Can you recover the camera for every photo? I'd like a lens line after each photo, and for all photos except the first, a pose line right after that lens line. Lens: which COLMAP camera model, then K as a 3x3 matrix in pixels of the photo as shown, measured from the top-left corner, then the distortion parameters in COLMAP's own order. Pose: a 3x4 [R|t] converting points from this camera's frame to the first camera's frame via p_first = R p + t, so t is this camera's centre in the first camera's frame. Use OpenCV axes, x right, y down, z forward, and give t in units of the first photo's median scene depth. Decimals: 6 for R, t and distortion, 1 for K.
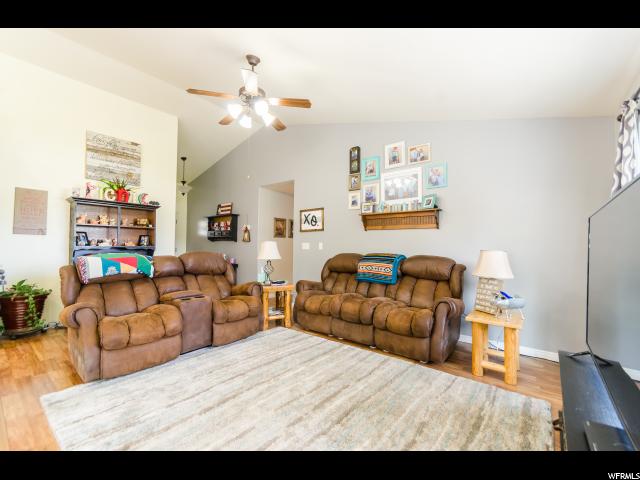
lens RADIAL K [[282.1, 0, 318.8], [0, 282.1, 243.0], [0, 0, 1]] dist [0.001381, 0.000179]
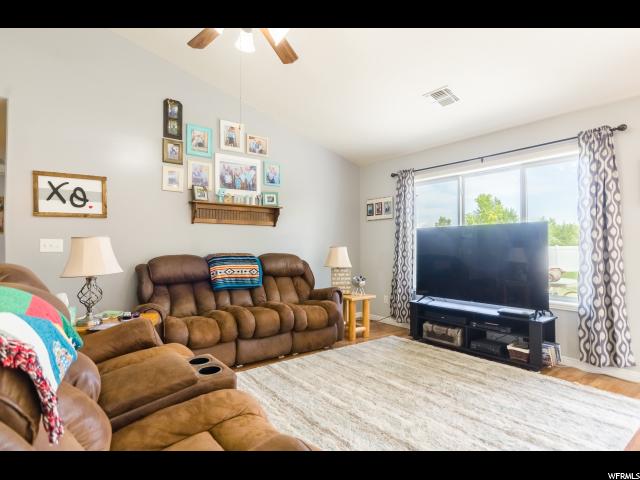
lens RADIAL K [[354.4, 0, 318.7], [0, 354.4, 239.7], [0, 0, 1]] dist [0.007488, 0.003326]
pose [[0.207812, -0.000500, 0.978169, -0.714580], [-0.010259, 0.999944, 0.002691, -0.007394], [-0.978115, -0.010595, 0.207795, 0.522201]]
